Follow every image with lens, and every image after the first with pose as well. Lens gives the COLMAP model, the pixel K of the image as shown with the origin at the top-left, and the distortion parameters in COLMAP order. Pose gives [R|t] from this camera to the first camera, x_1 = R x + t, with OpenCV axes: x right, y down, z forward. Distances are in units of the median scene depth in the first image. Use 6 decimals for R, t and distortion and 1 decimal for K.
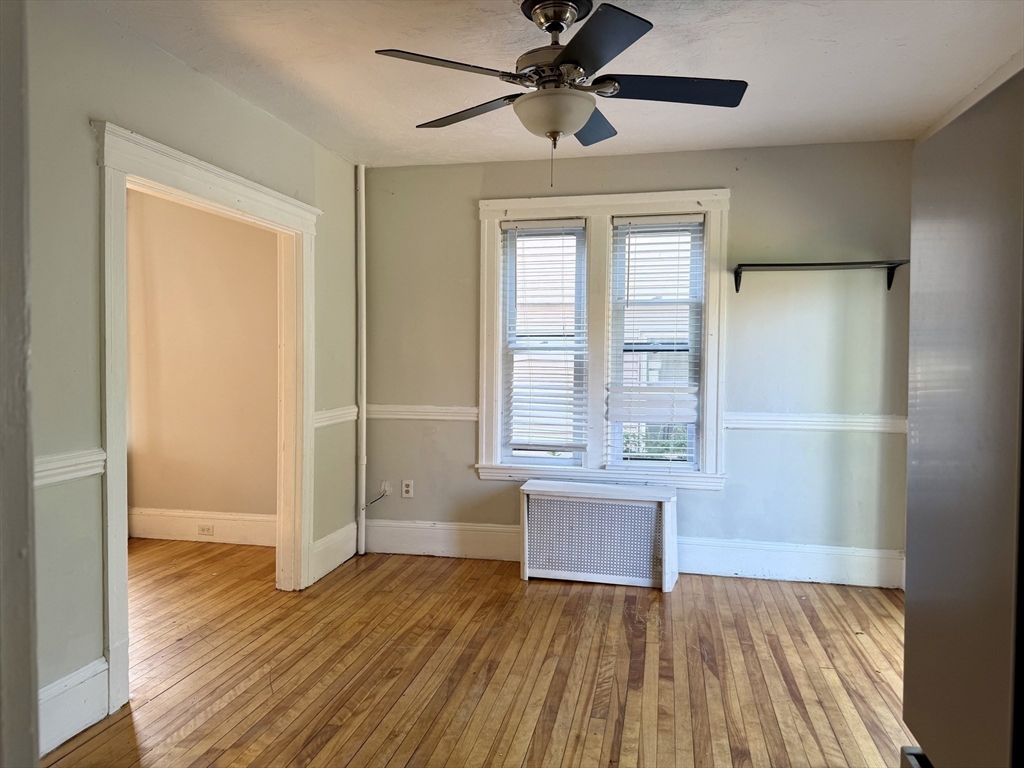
lens RADIAL K [[731.5, 0, 511.0], [0, 731.5, 388.8], [0, 0, 1]] dist [0.079590, -0.080584]
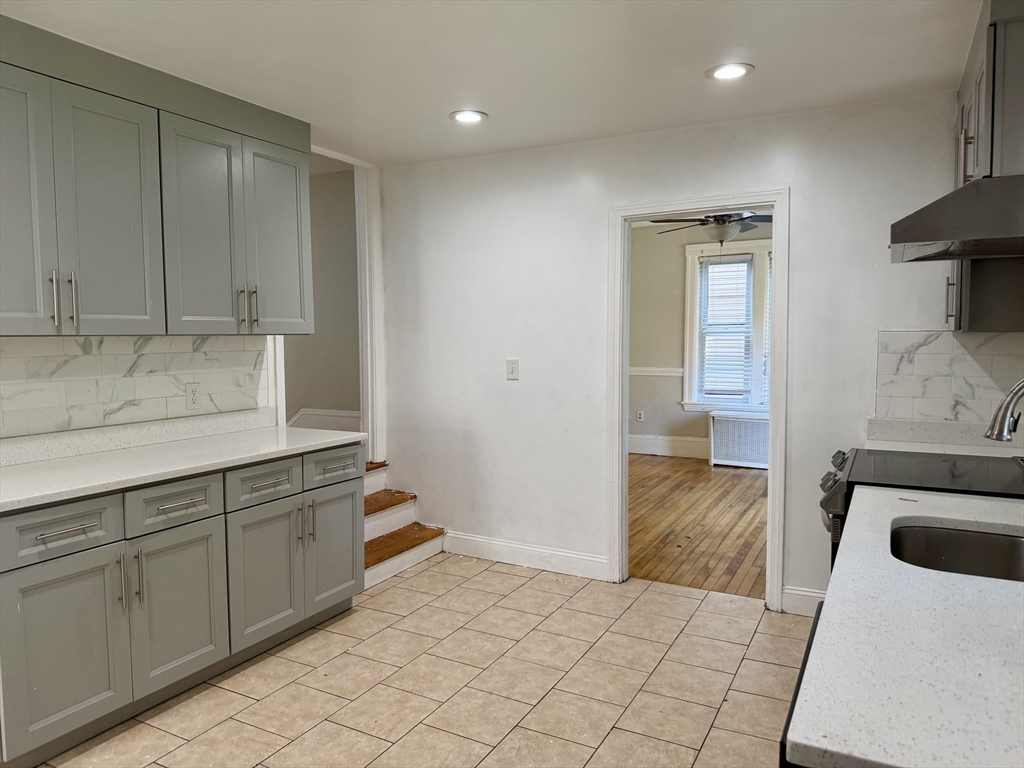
lens RADIAL K [[731.5, 0, 507.1], [0, 731.5, 381.5], [0, 0, 1]] dist [0.079590, -0.080584]
pose [[0.963257, 0.008561, -0.268445, 0.018154], [-0.003984, 0.999837, 0.017589, 0.029023], [0.268552, -0.015873, 0.963134, -0.744642]]
